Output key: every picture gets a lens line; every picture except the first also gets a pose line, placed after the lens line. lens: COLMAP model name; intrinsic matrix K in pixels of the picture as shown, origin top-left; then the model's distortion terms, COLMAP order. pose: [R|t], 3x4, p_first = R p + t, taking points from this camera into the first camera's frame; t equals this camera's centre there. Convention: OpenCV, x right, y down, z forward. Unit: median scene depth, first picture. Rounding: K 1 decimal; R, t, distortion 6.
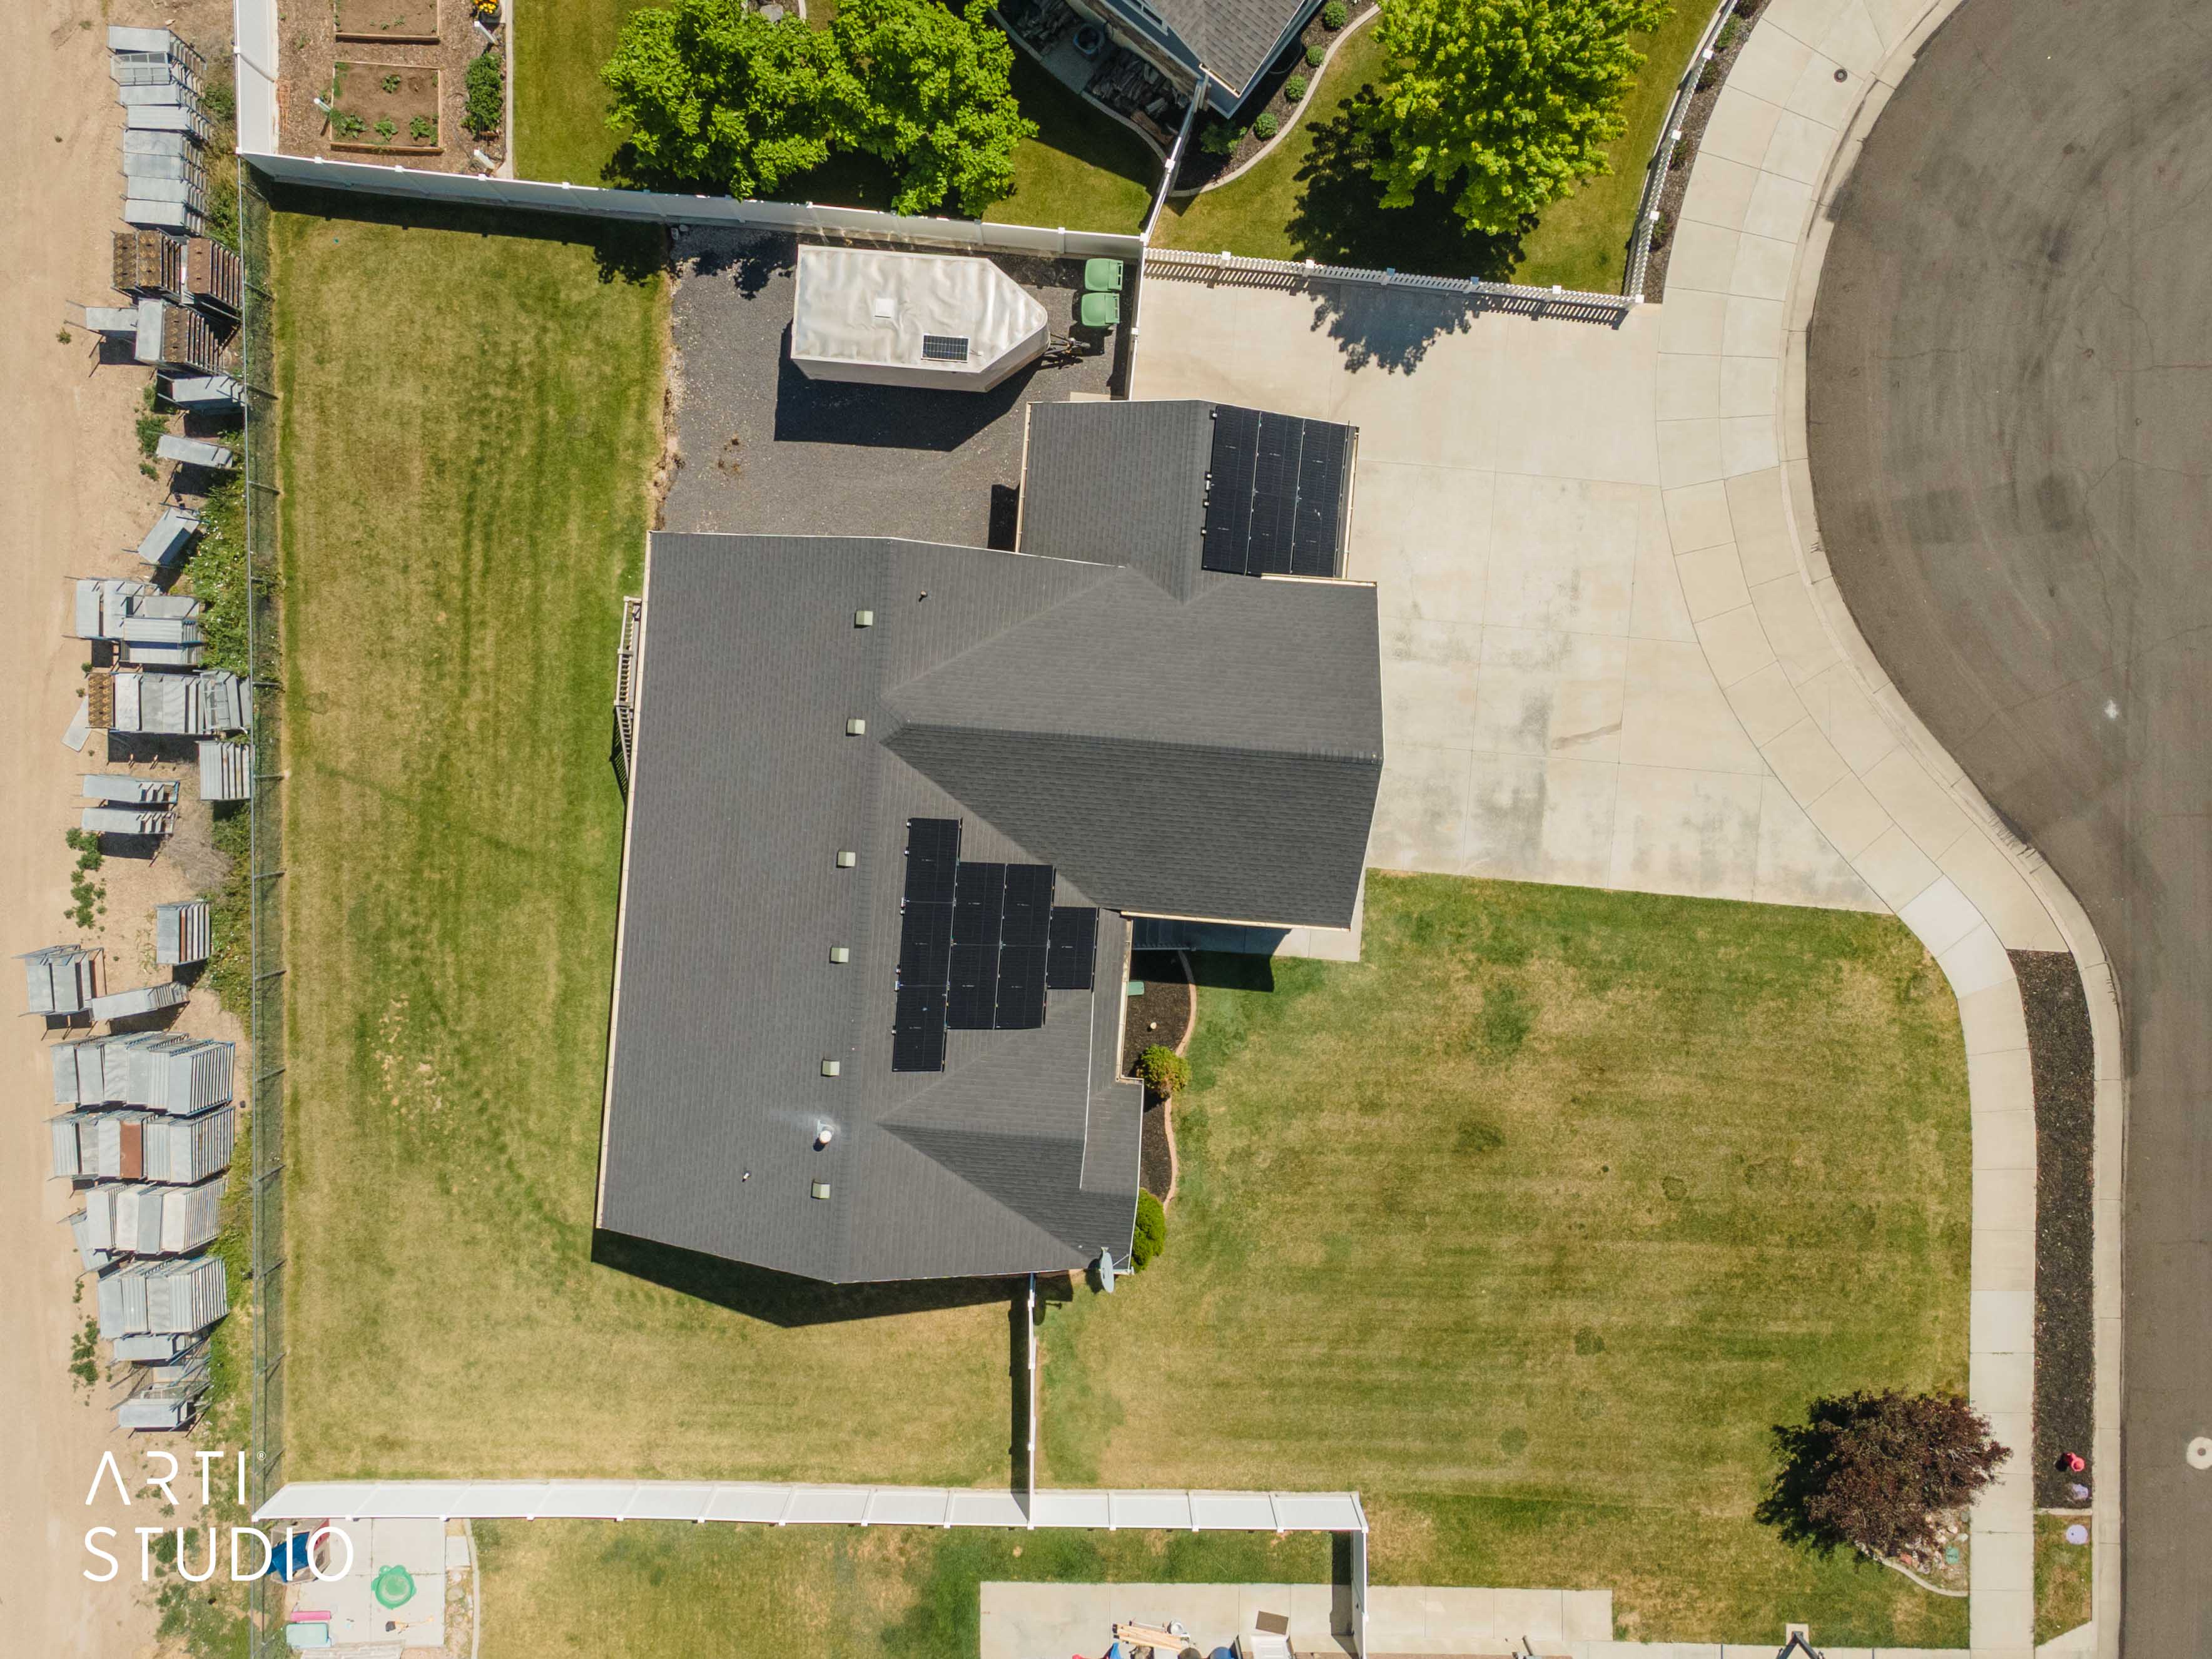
lens RADIAL K [[1610.7, 0, 1082.9], [0, 1610.7, 828.5], [0, 0, 1]] dist [0.037541, 0.005634]
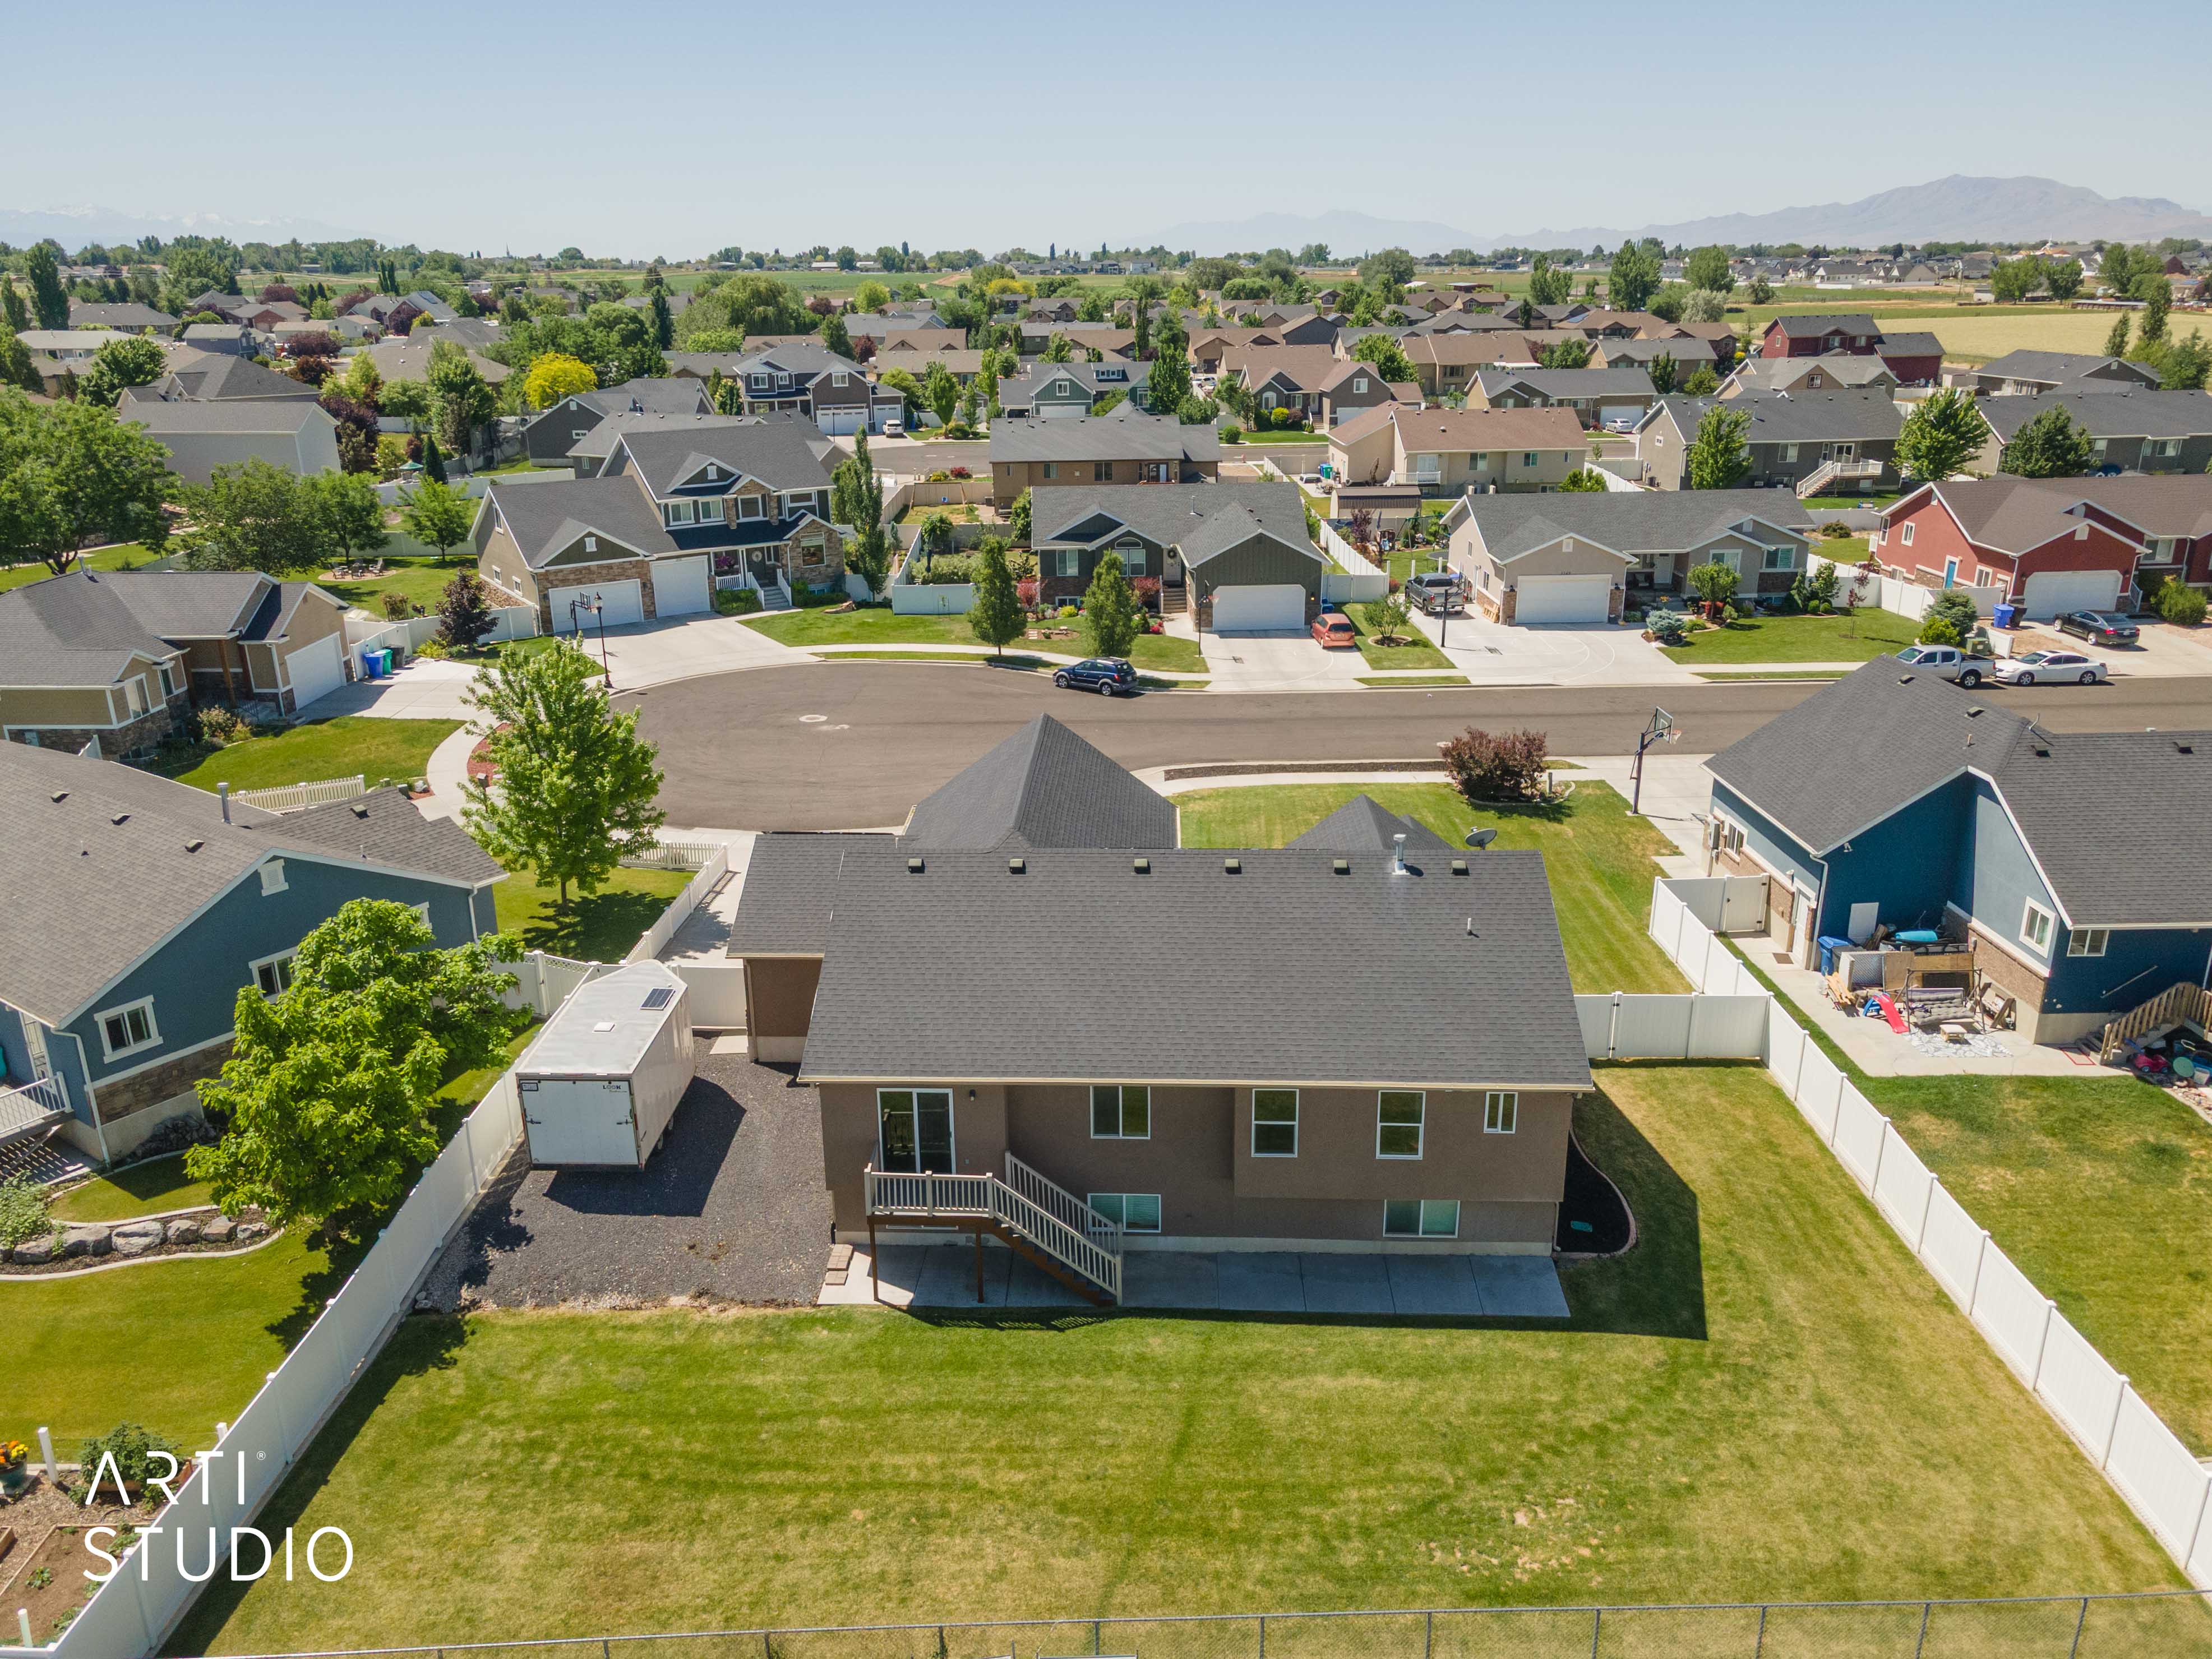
lens RADIAL K [[1637.8, 0, 1087.9], [0, 1637.8, 826.8], [0, 0, 1]] dist [0.009337, 0.063391]
pose [[-0.030714, -0.326579, 0.944671, -0.978512], [0.999025, -0.040031, 0.018643, -0.035242], [0.031728, 0.944322, 0.327490, 0.507354]]
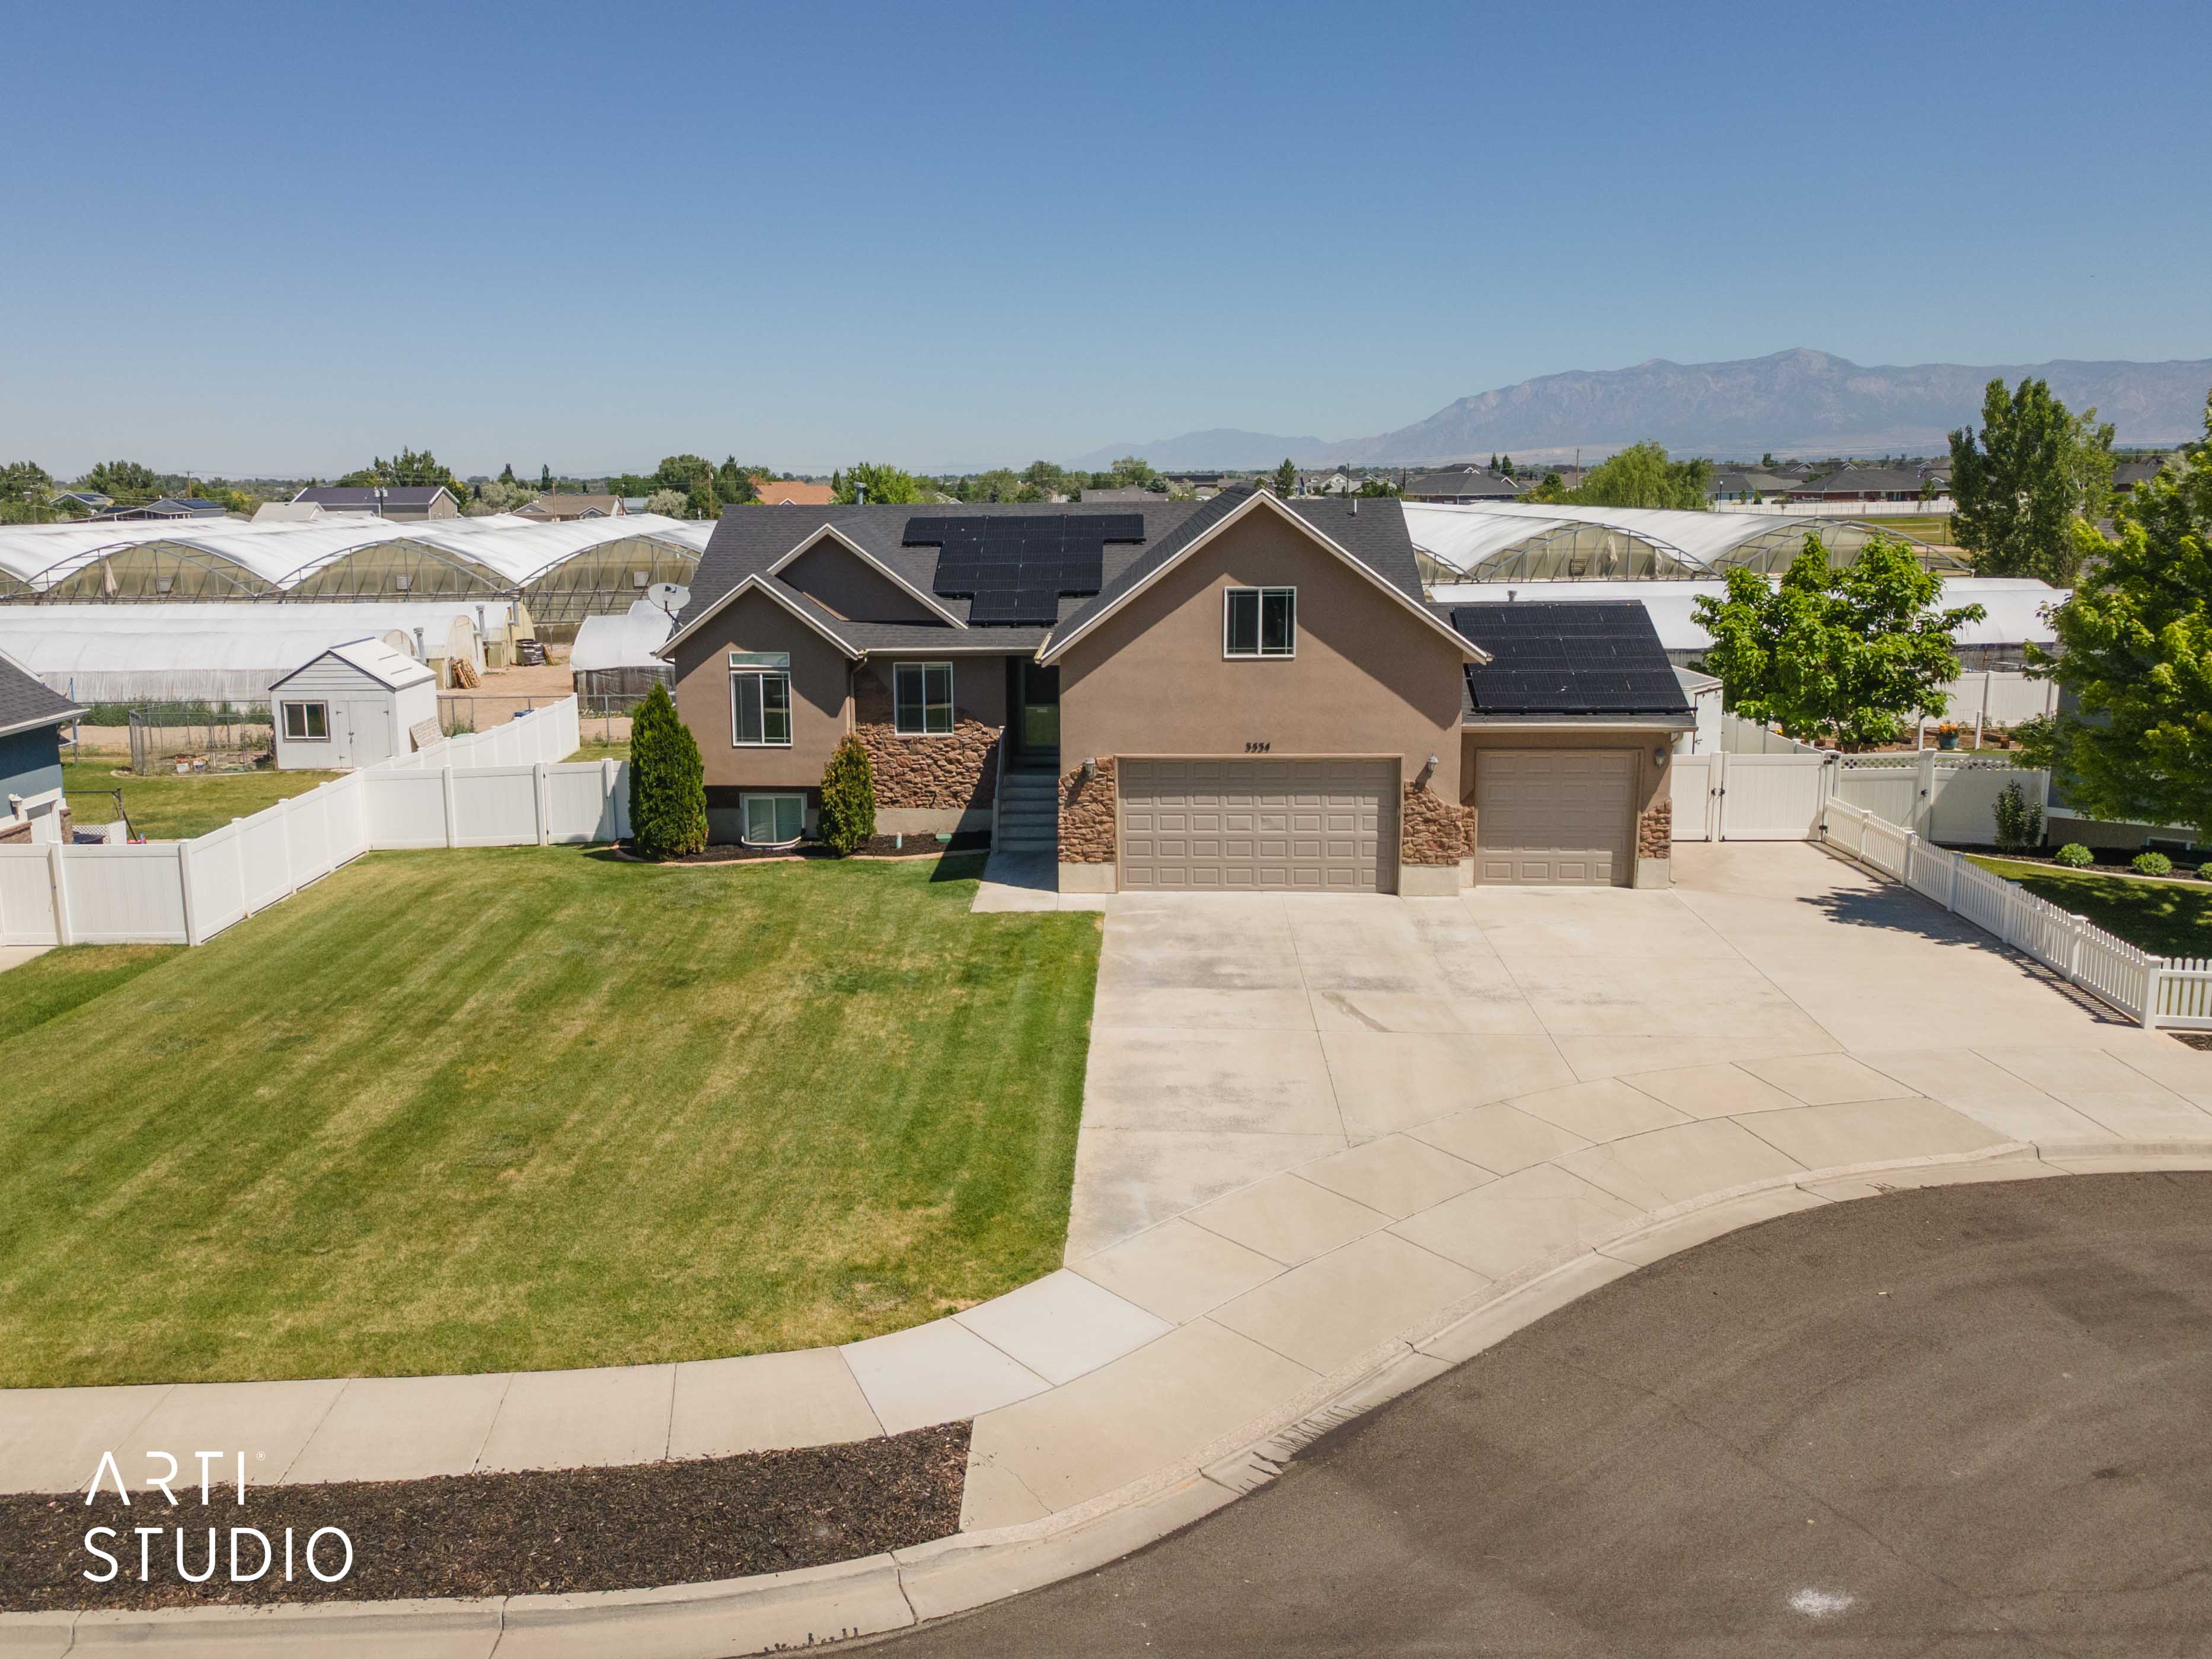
lens RADIAL K [[1707.2, 0, 1021.2], [0, 1707.2, 797.3], [0, 0, 1]] dist [0.041244, 0.003629]
pose [[0.008498, 0.184590, -0.982779, 0.891226], [-0.999915, -0.008107, -0.010169, 0.068442], [-0.009844, 0.982782, 0.184506, 0.806824]]
